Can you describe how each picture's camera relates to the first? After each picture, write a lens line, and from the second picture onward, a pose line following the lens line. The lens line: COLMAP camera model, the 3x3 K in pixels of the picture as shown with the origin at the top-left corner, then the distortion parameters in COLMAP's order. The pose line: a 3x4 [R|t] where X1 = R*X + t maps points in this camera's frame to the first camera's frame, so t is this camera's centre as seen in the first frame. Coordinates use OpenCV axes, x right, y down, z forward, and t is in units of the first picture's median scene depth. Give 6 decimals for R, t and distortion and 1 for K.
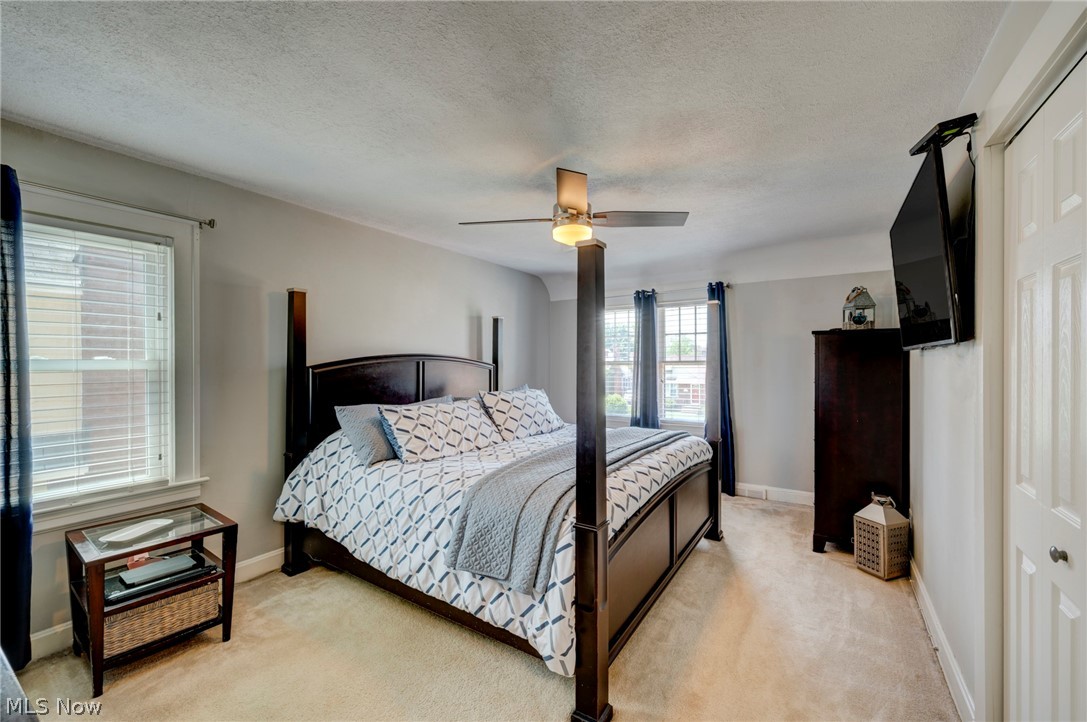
lens RADIAL K [[435.1, 0, 543.3], [0, 435.1, 358.6], [0, 0, 1]] dist [0.001224, 0.000296]
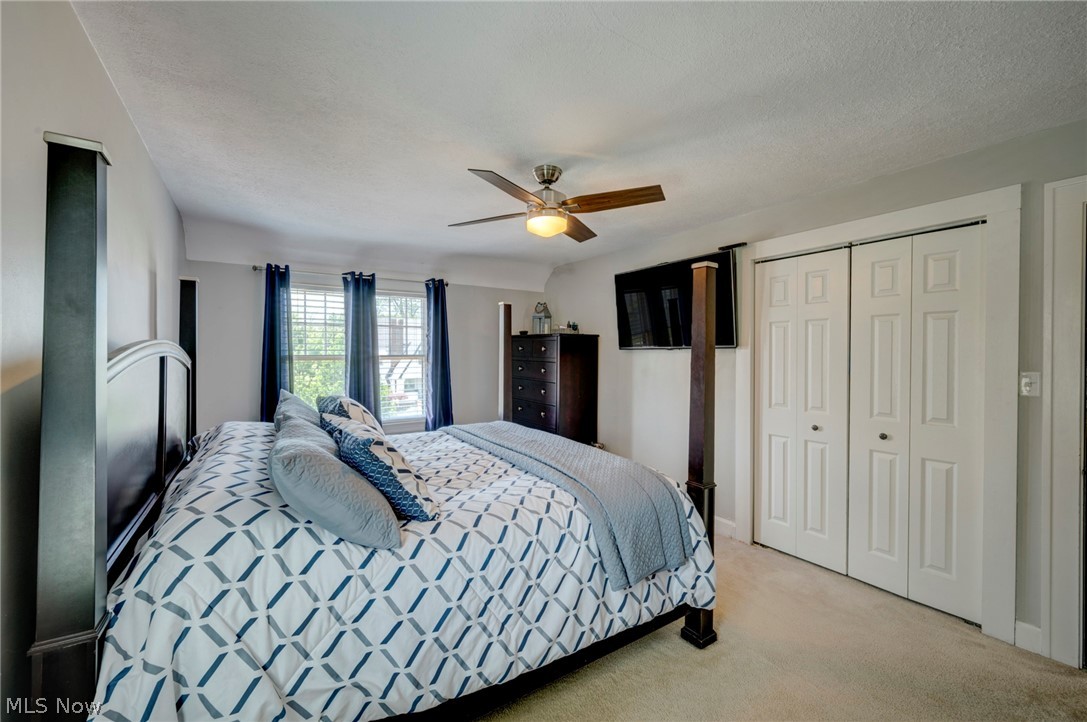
lens RADIAL K [[446.3, 0, 558.8], [0, 446.3, 359.7], [0, 0, 1]] dist [-0.000191, 0.000069]
pose [[0.389183, -0.006369, 0.921138, -0.462462], [-0.006425, 0.999933, 0.009629, 0.003192], [-0.921138, -0.009666, 0.389116, 0.327704]]
